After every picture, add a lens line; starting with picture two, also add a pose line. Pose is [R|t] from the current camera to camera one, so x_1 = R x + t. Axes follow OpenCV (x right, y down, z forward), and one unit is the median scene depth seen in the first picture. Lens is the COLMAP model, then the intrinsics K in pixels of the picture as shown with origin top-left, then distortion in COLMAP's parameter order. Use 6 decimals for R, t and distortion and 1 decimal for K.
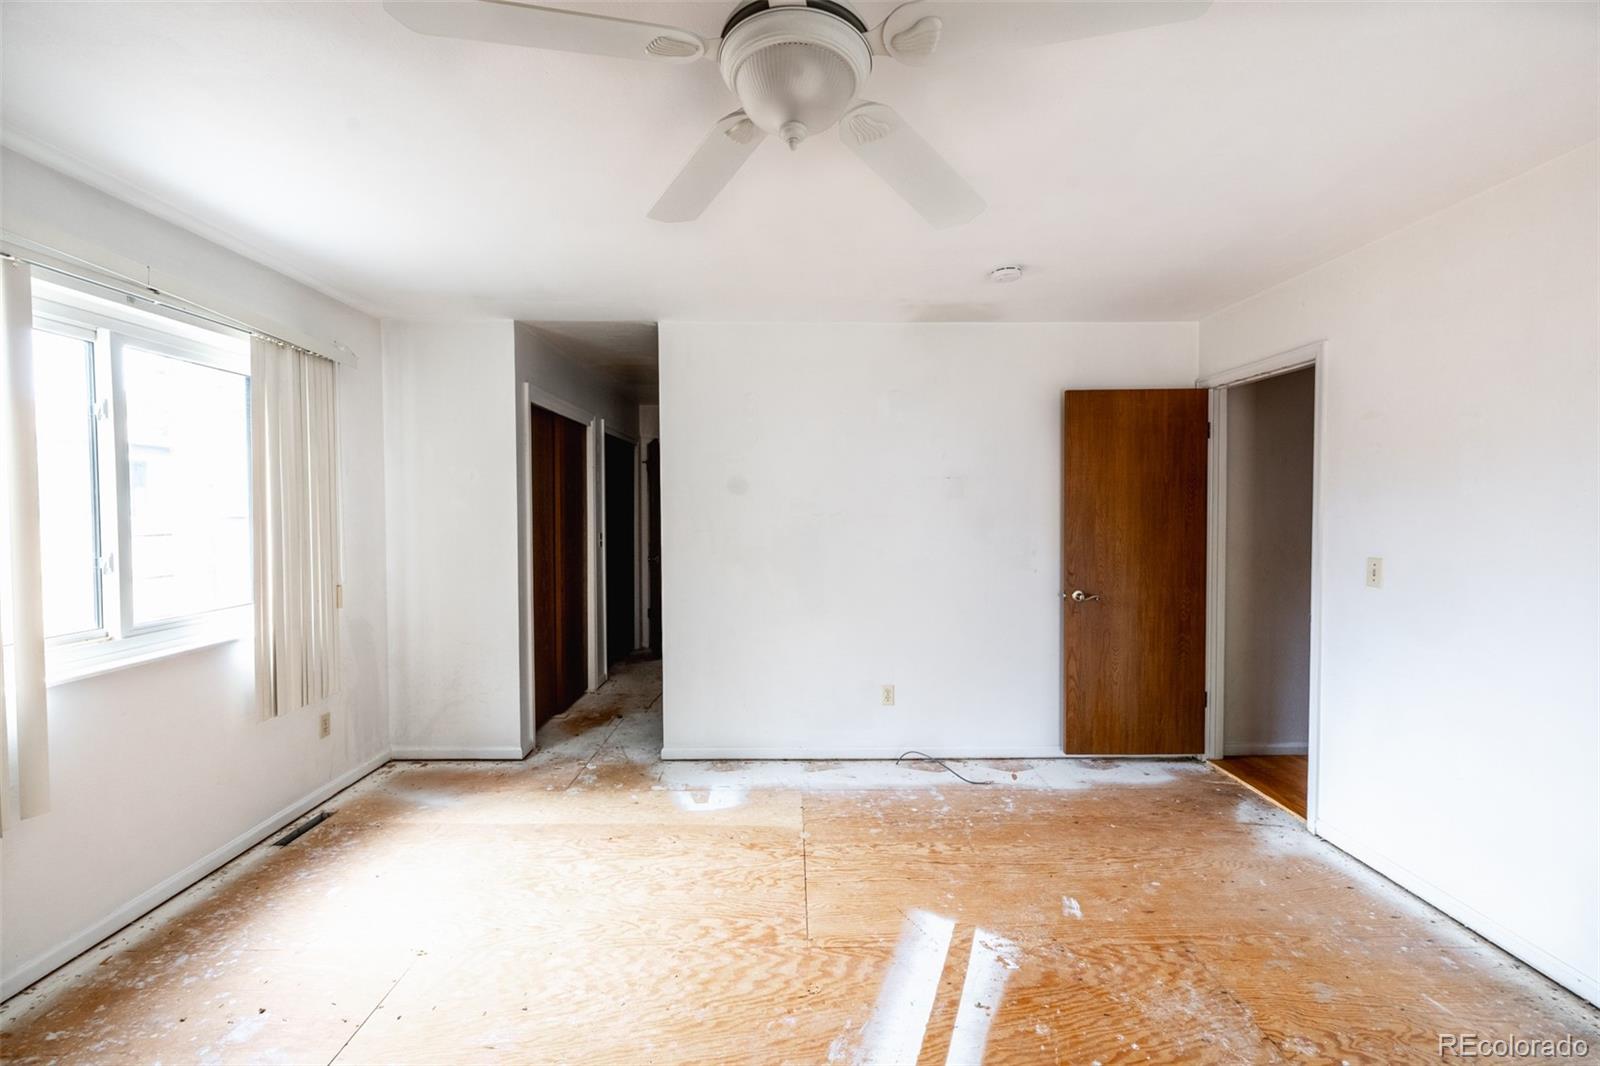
lens RADIAL K [[669.5, 0, 795.2], [0, 669.5, 533.1], [0, 0, 1]] dist [0.004029, 0.000504]
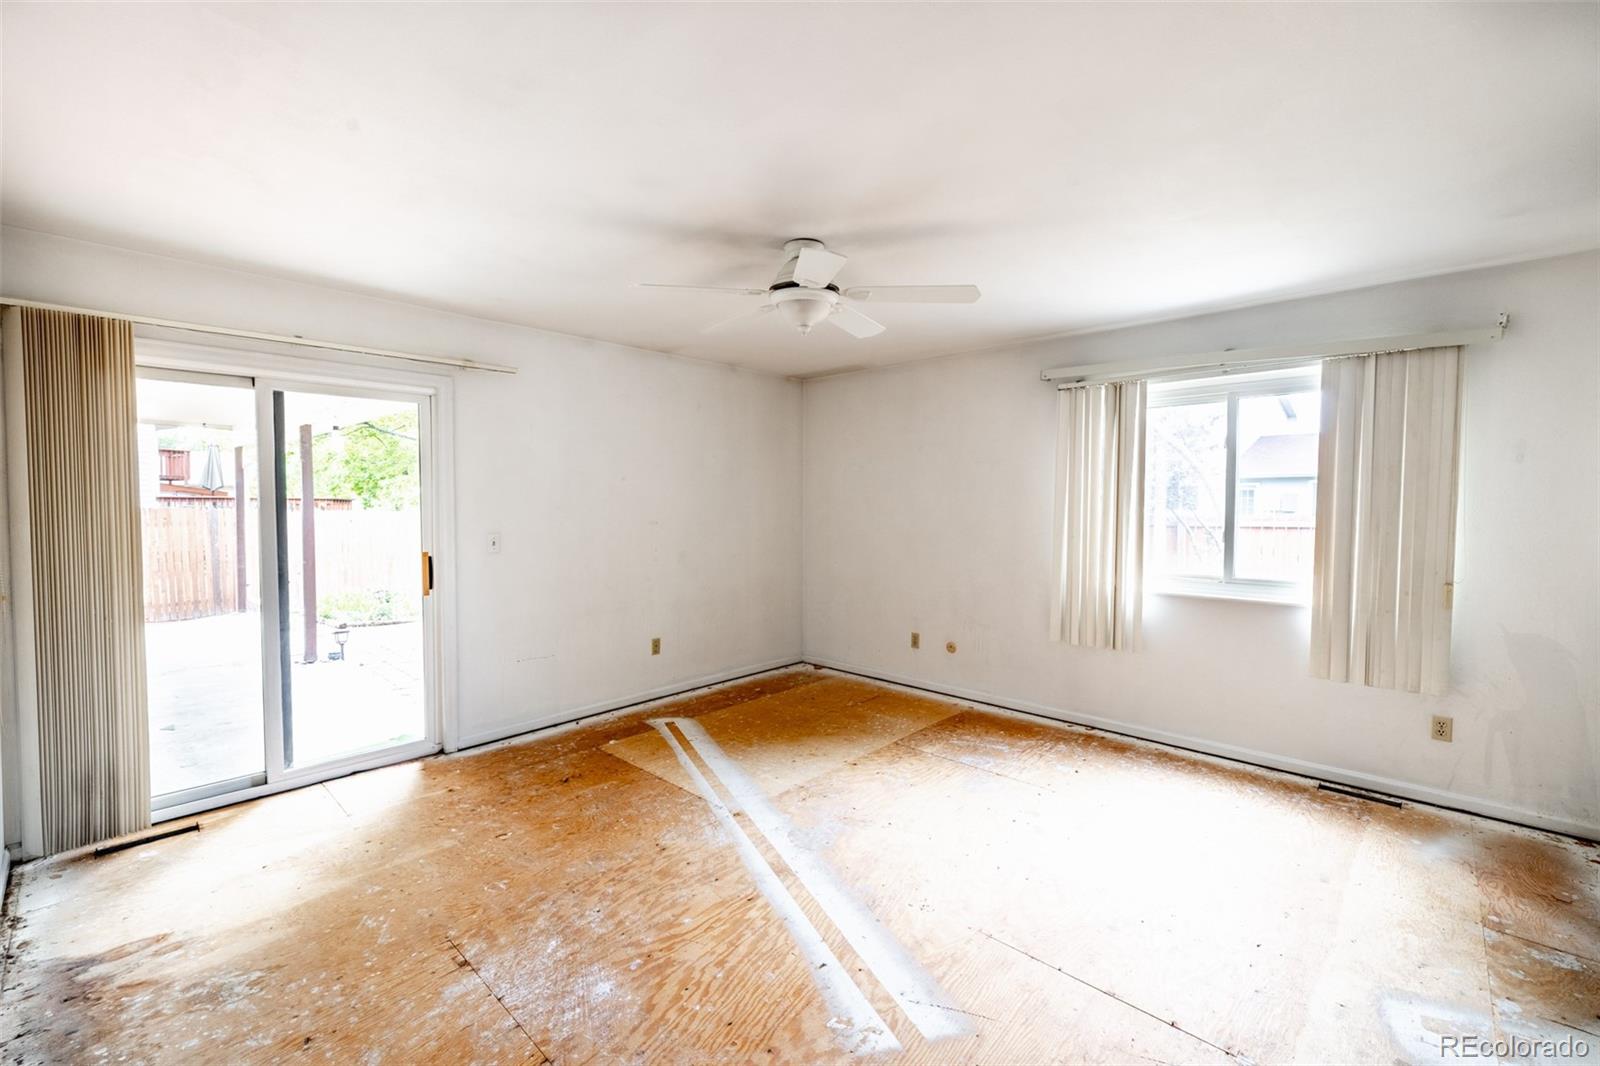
lens RADIAL K [[669.5, 0, 798.4], [0, 669.5, 525.1], [0, 0, 1]] dist [0.004029, 0.000504]
pose [[-0.688525, 0.023995, -0.724815, 0.759429], [-0.028442, 0.997790, 0.060051, -0.043152], [0.724654, 0.061962, -0.686321, 1.189897]]
